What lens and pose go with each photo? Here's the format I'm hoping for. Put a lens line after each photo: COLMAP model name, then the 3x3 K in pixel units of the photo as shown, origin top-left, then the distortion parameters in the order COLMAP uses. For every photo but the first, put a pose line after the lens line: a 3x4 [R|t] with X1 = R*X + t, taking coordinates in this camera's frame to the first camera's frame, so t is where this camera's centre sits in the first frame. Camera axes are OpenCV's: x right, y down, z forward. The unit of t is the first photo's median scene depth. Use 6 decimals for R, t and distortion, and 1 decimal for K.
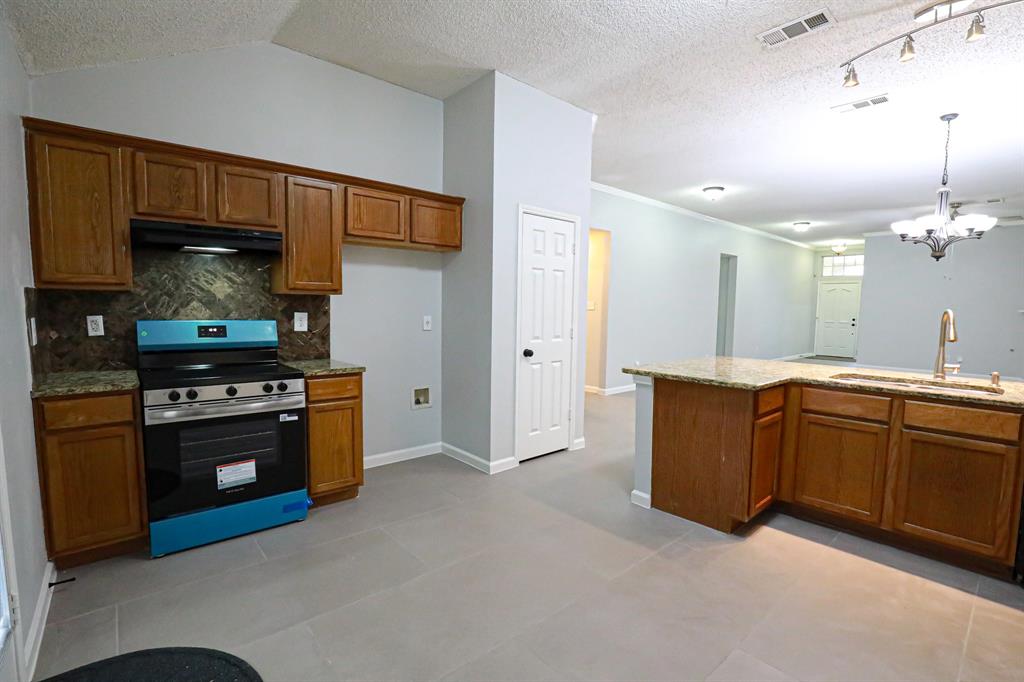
lens RADIAL K [[466.6, 0, 516.6], [0, 466.6, 345.6], [0, 0, 1]] dist [-0.038274, 0.007807]
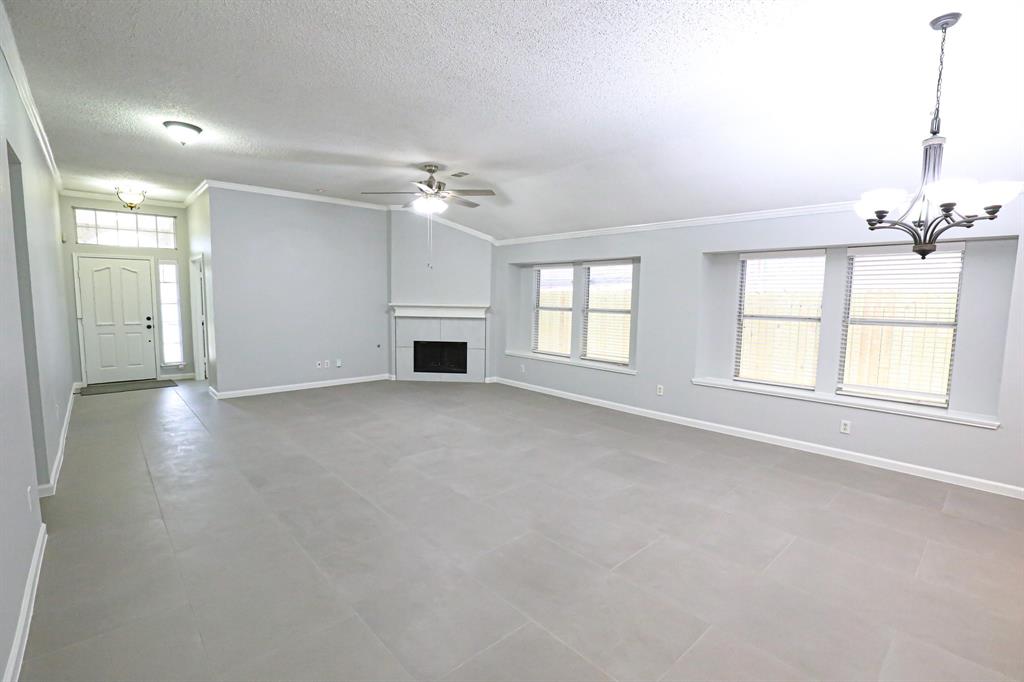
lens RADIAL K [[460.5, 0, 514.0], [0, 460.5, 345.3], [0, 0, 1]] dist [-0.034819, 0.000116]
pose [[-0.022302, -0.116658, 0.992922, 0.402911], [0.068241, 0.990675, 0.117927, -0.219298], [-0.997420, 0.070388, -0.014133, 1.925828]]
